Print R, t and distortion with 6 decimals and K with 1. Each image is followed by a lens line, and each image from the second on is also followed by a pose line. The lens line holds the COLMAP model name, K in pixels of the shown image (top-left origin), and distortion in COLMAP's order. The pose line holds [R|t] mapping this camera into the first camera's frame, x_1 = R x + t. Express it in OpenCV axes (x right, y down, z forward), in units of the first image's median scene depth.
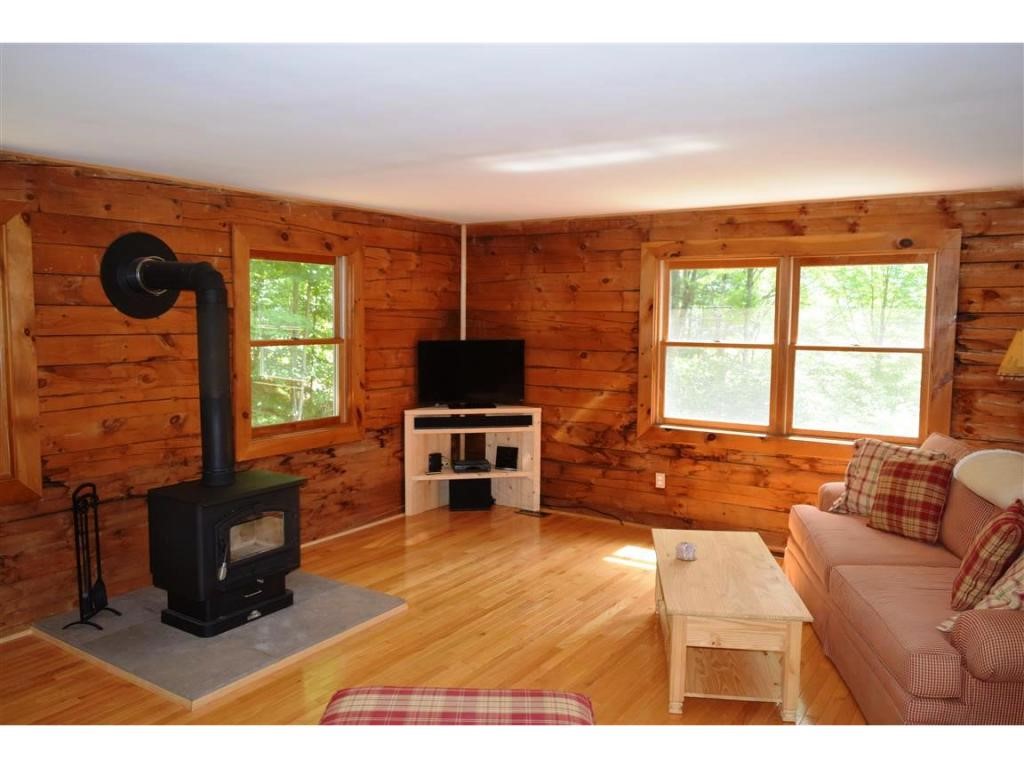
lens RADIAL K [[794.7, 0, 512.1], [0, 794.7, 383.6], [0, 0, 1]] dist [-0.022968, 0.019078]
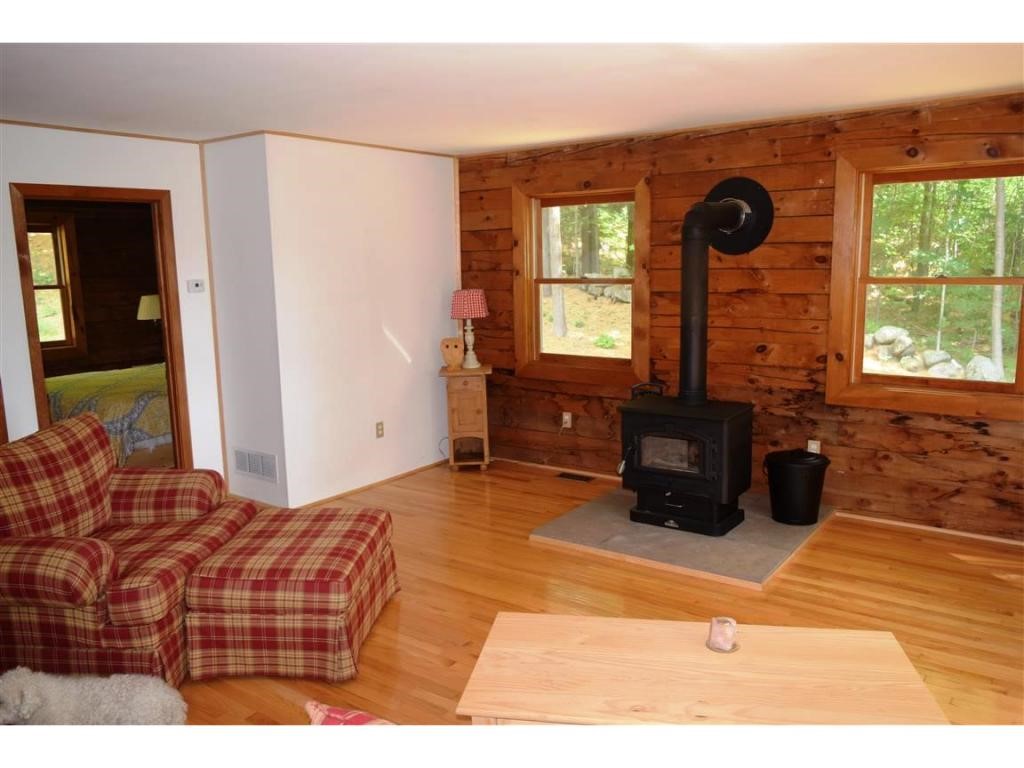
lens RADIAL K [[794.7, 0, 517.3], [0, 794.7, 382.7], [0, 0, 1]] dist [-0.022968, 0.019078]
pose [[-0.044333, 0.145218, -0.988406, 0.552531], [-0.070502, 0.986457, 0.148094, -0.038037], [0.996526, 0.076250, -0.033494, 0.593151]]
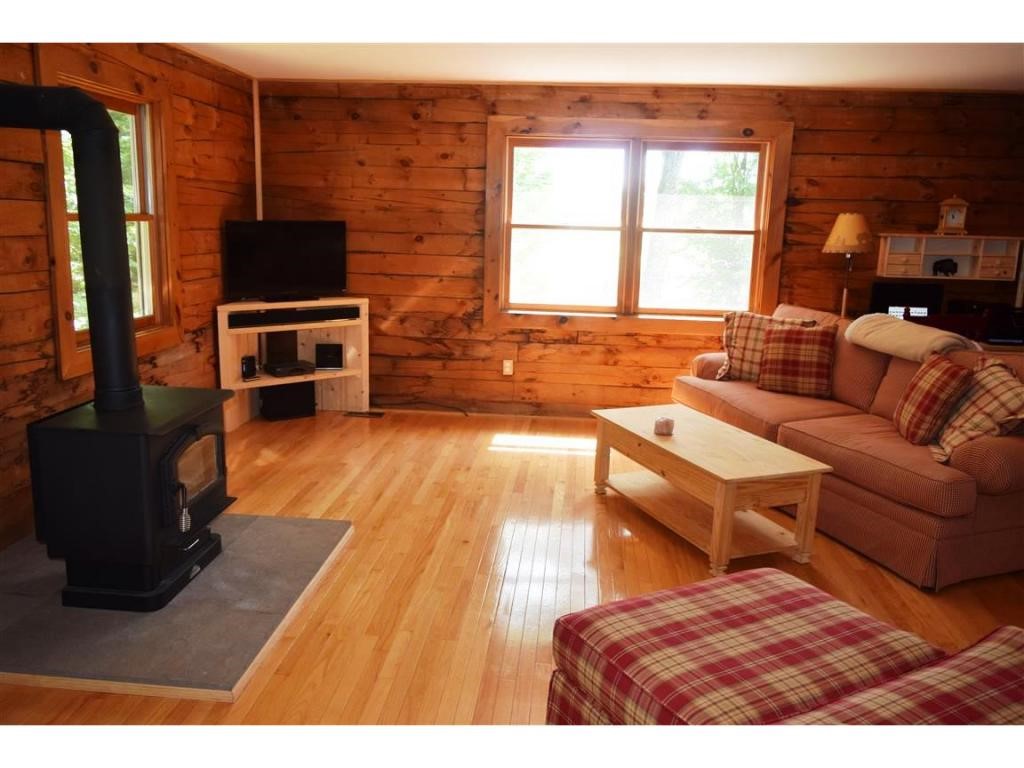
lens RADIAL K [[794.7, 0, 512.1], [0, 794.7, 384.2], [0, 0, 1]] dist [-0.022968, 0.019078]
pose [[0.876922, -0.083085, 0.473396, -0.297377], [0.022037, 0.990860, 0.133081, 0.012926], [-0.480126, -0.106269, 0.870738, 0.149109]]
